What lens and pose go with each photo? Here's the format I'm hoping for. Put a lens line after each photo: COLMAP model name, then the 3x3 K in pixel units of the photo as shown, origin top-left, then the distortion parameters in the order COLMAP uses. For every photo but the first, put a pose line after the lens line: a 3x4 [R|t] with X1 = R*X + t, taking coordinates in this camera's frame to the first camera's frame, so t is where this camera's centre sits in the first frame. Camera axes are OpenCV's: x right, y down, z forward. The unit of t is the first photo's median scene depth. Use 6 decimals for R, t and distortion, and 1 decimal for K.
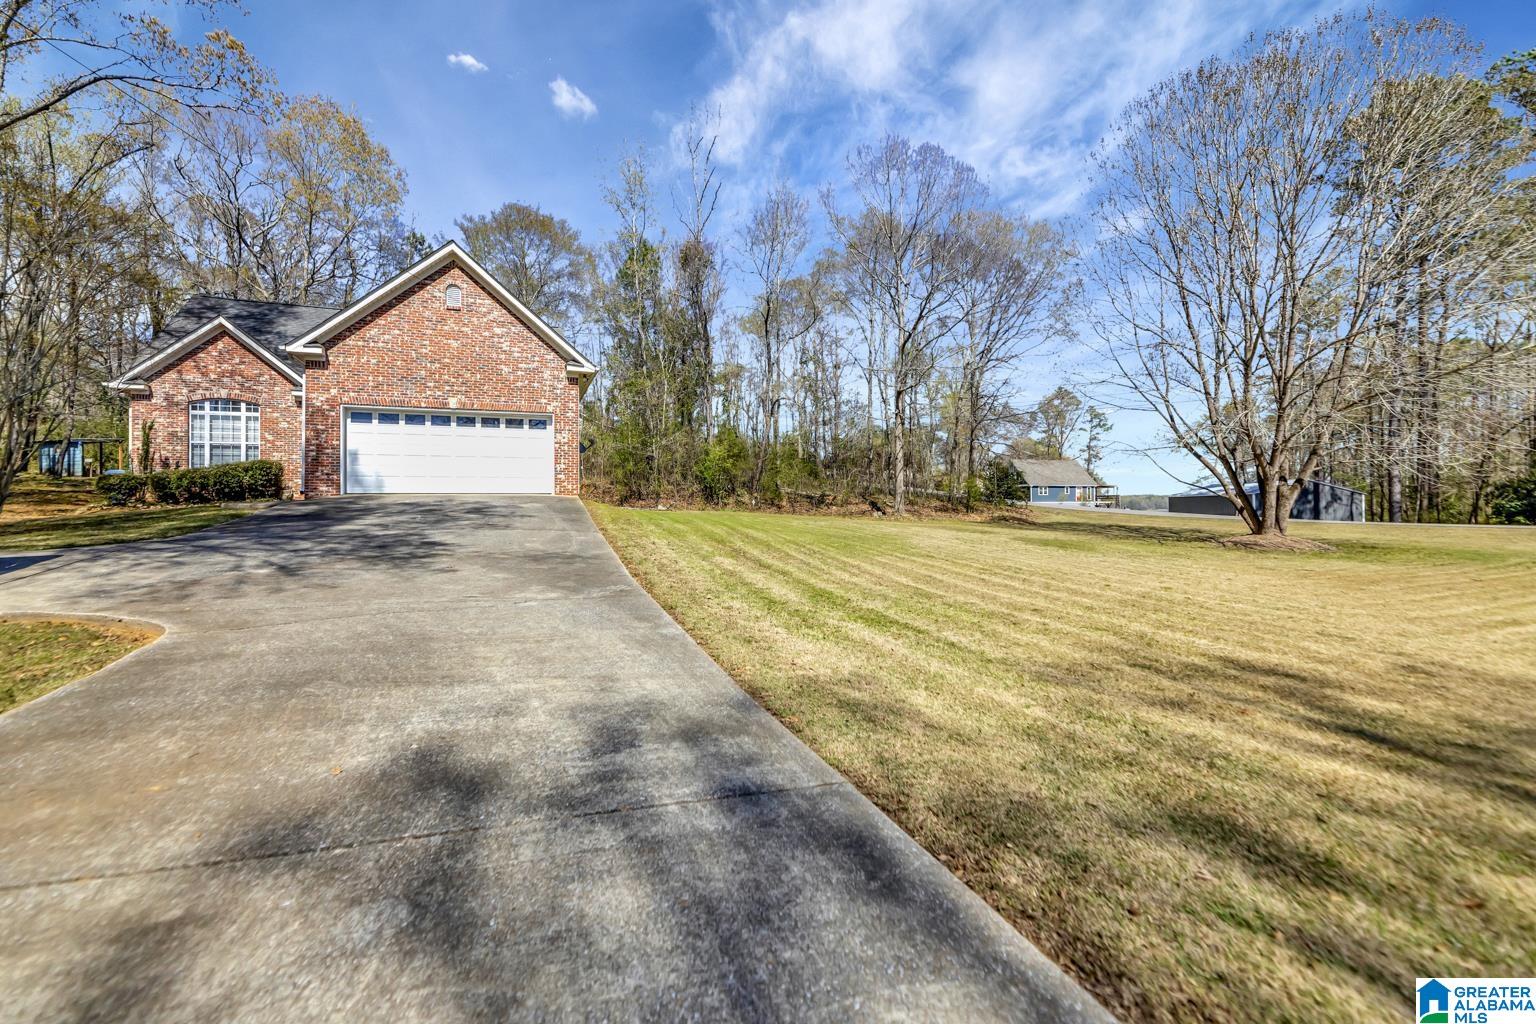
lens RADIAL K [[657.3, 0, 771.9], [0, 657.3, 483.5], [0, 0, 1]] dist [0.001843, 0.000548]
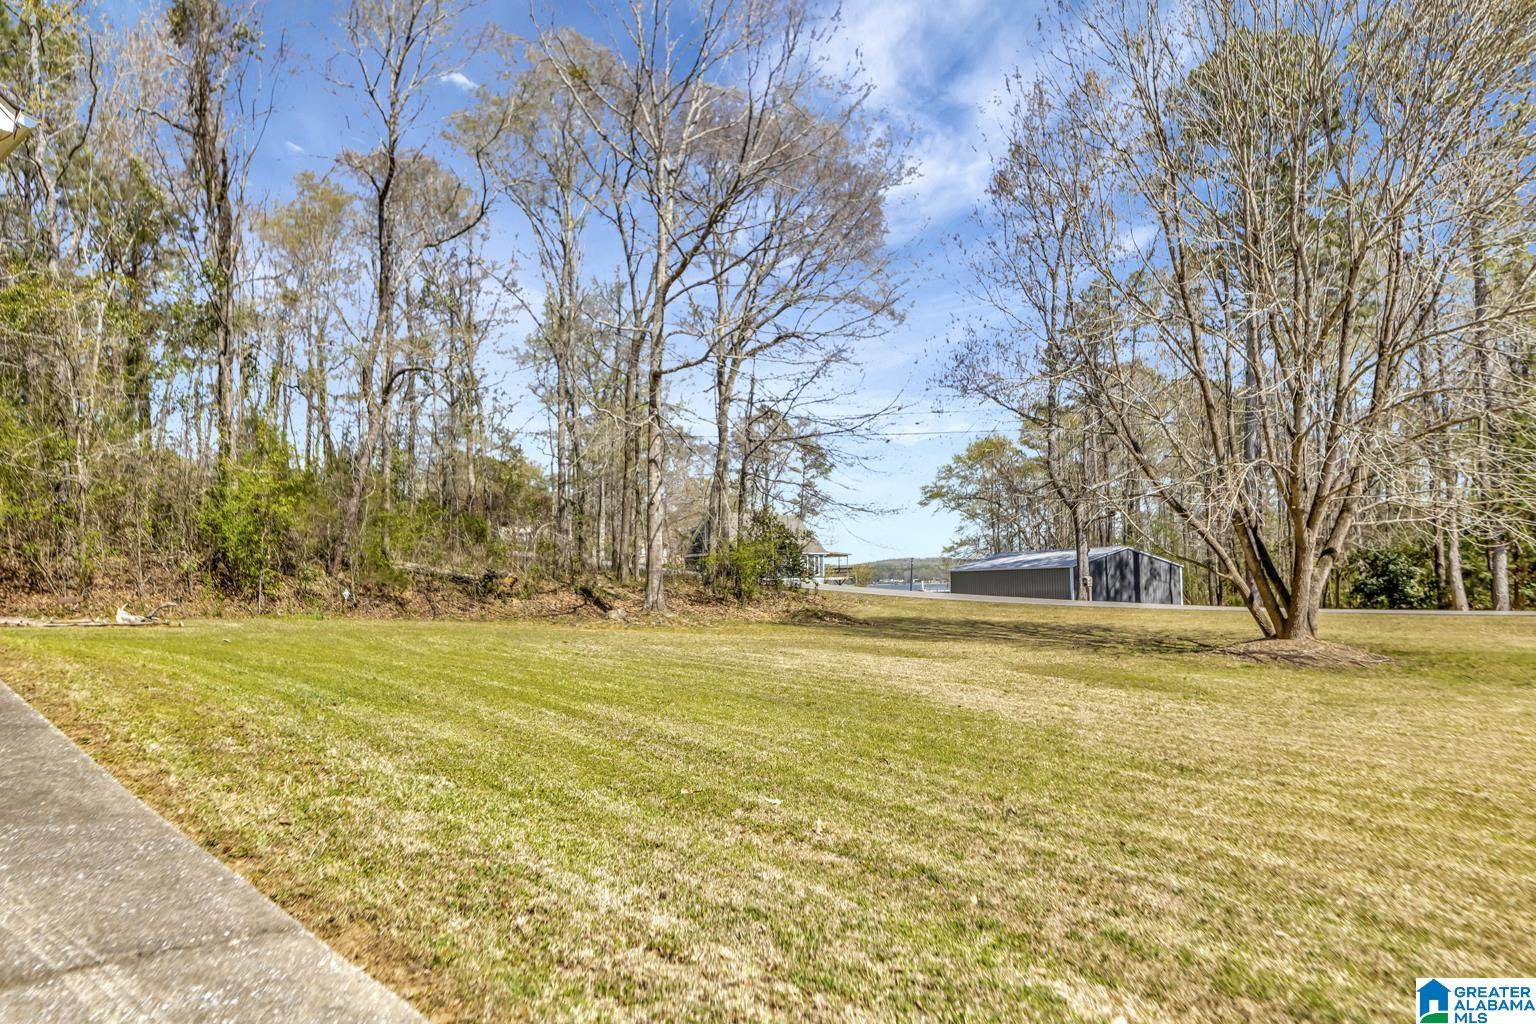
lens RADIAL K [[1039.0, 0, 773.3], [0, 1039.0, 477.8], [0, 0, 1]] dist [0.003117, -0.002691]
pose [[0.886720, 0.036538, 0.460860, -0.100926], [-0.004857, 0.997553, -0.069743, -0.002088], [-0.462281, 0.059604, 0.884728, 0.246000]]
